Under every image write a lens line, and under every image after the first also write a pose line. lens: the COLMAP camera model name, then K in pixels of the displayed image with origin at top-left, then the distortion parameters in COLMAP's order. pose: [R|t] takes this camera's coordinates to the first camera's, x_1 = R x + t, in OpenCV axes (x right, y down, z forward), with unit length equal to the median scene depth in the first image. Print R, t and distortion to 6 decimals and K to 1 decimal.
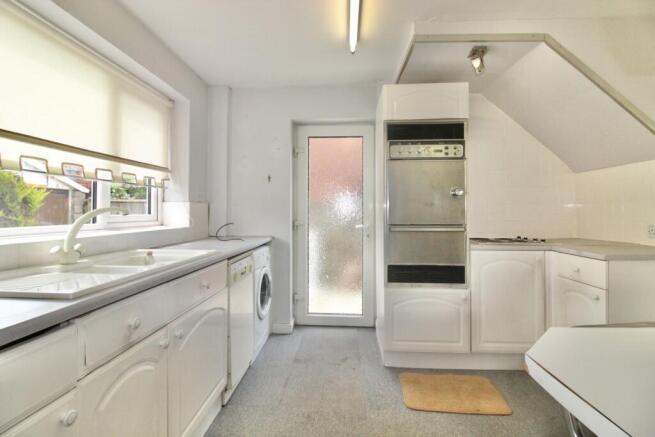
lens RADIAL K [[303.2, 0, 327.8], [0, 303.2, 212.0], [0, 0, 1]] dist [0.002303, -0.012406]
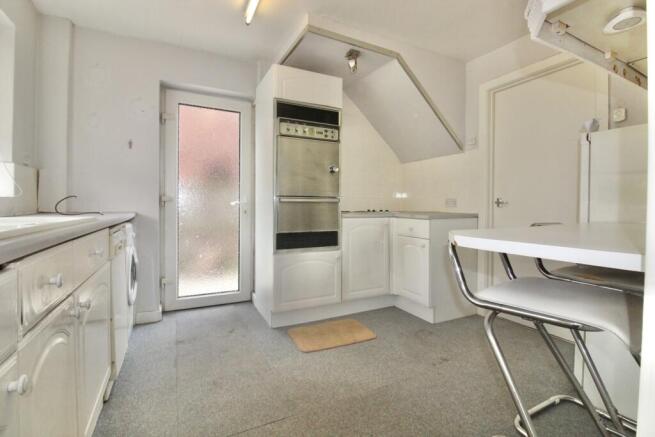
lens RADIAL K [[303.2, 0, 327.8], [0, 303.2, 212.0], [0, 0, 1]] dist [0.002303, -0.012406]
pose [[0.862431, -0.004317, 0.506156, -0.193646], [-0.007888, 0.999728, 0.021968, 0.074501], [-0.506113, -0.022938, 0.862162, -0.019876]]
